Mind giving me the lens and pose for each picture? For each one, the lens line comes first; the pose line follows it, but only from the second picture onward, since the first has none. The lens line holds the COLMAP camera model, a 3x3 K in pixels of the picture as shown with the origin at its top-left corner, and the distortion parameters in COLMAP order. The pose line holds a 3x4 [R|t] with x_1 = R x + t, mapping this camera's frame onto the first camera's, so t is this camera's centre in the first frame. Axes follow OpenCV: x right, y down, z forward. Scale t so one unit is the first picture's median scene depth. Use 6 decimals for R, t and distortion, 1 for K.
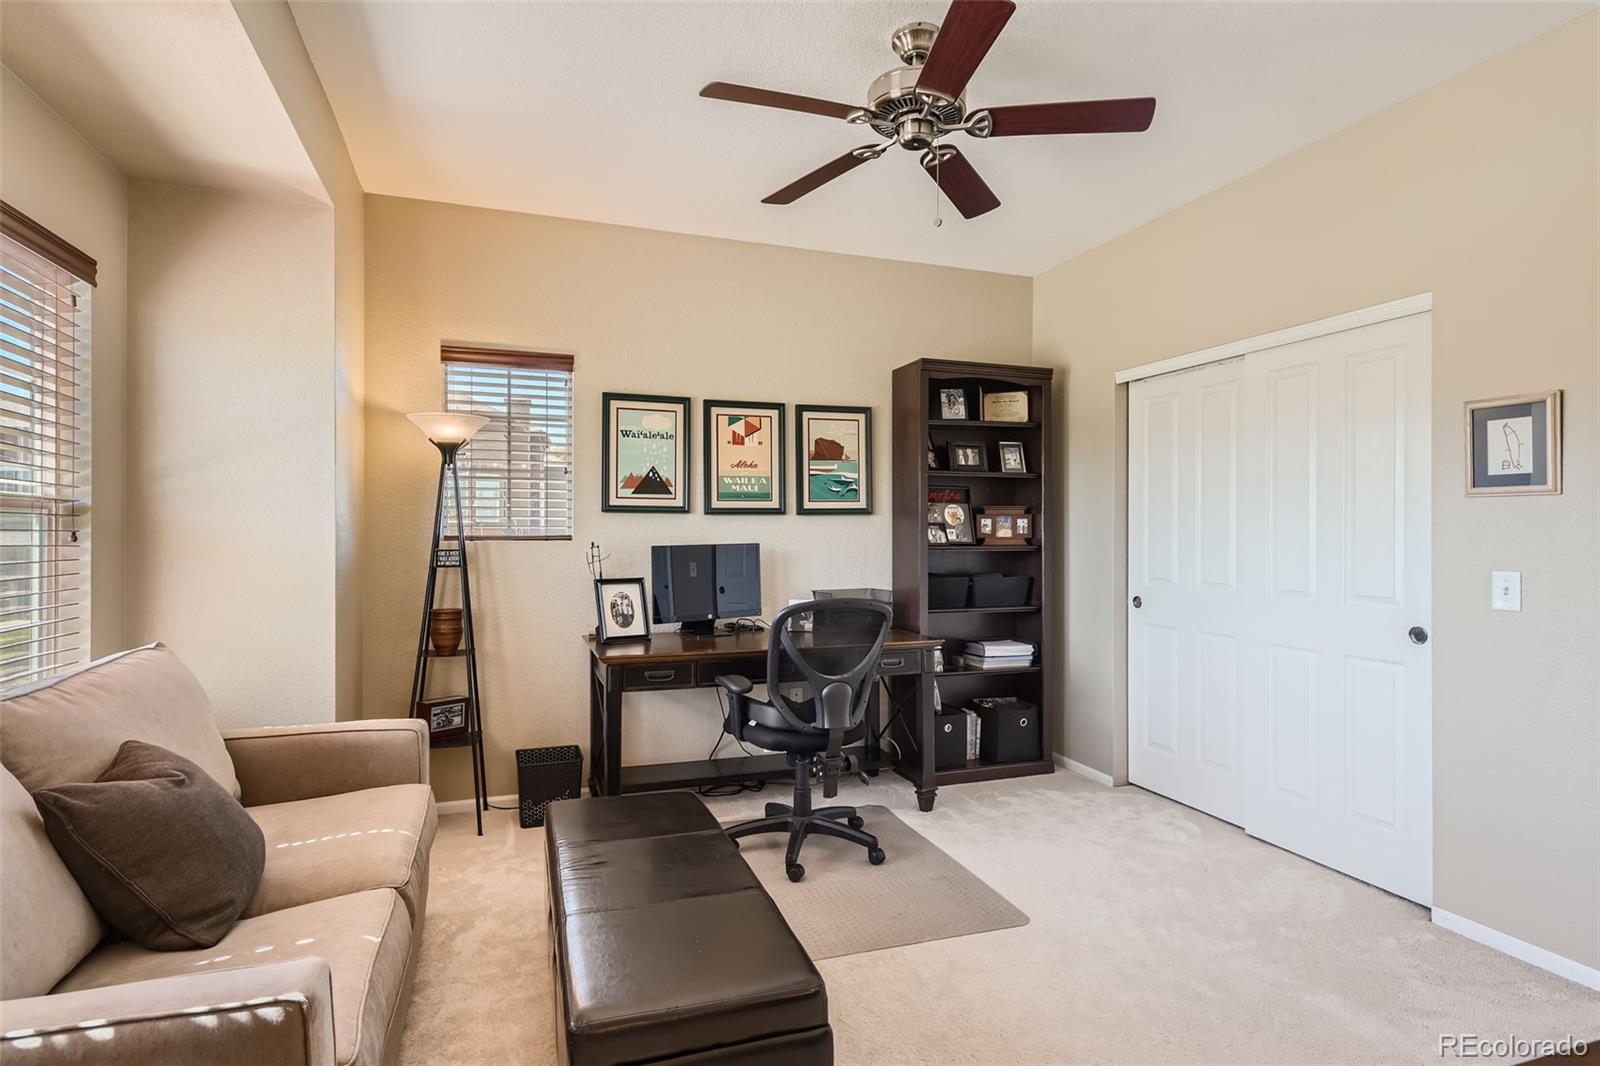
lens RADIAL K [[841.0, 0, 806.2], [0, 841.0, 536.2], [0, 0, 1]] dist [0.004915, 0.000656]
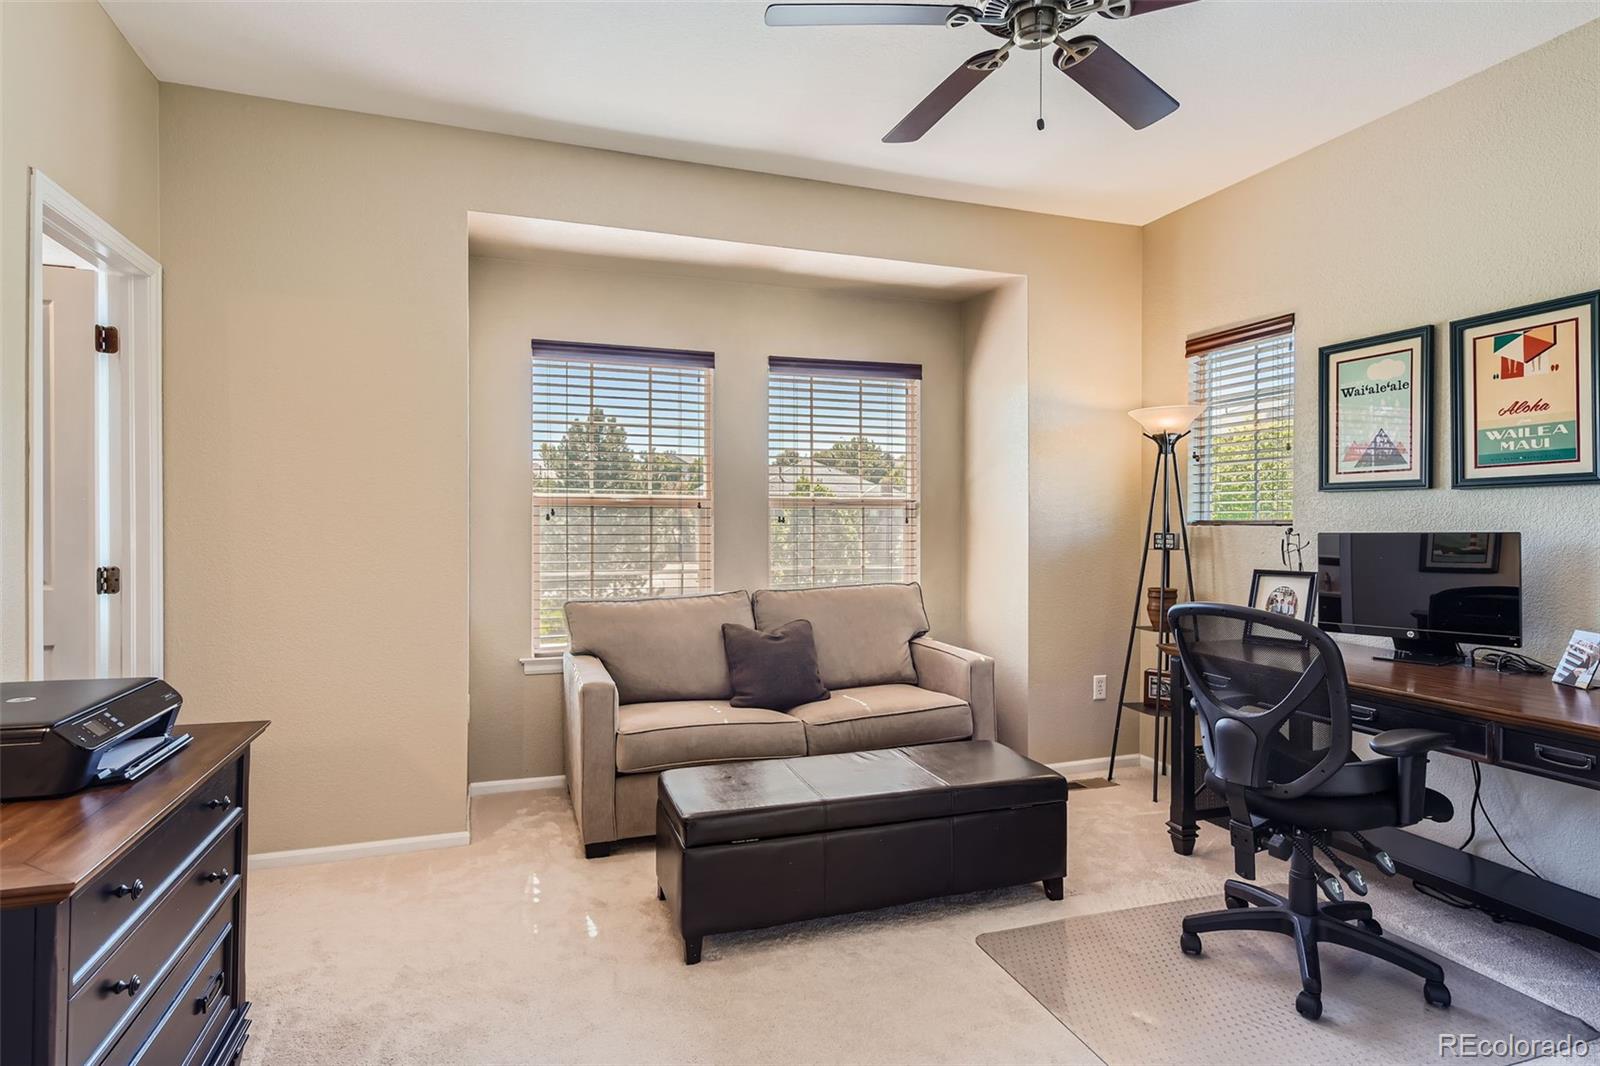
lens RADIAL K [[841.0, 0, 803.9], [0, 841.0, 525.1], [0, 0, 1]] dist [0.004915, 0.000656]
pose [[-0.006539, 0.007921, -0.999947, 0.576321], [0.002900, 0.999965, 0.007902, -0.003594], [0.999974, -0.002848, -0.006562, 0.477008]]
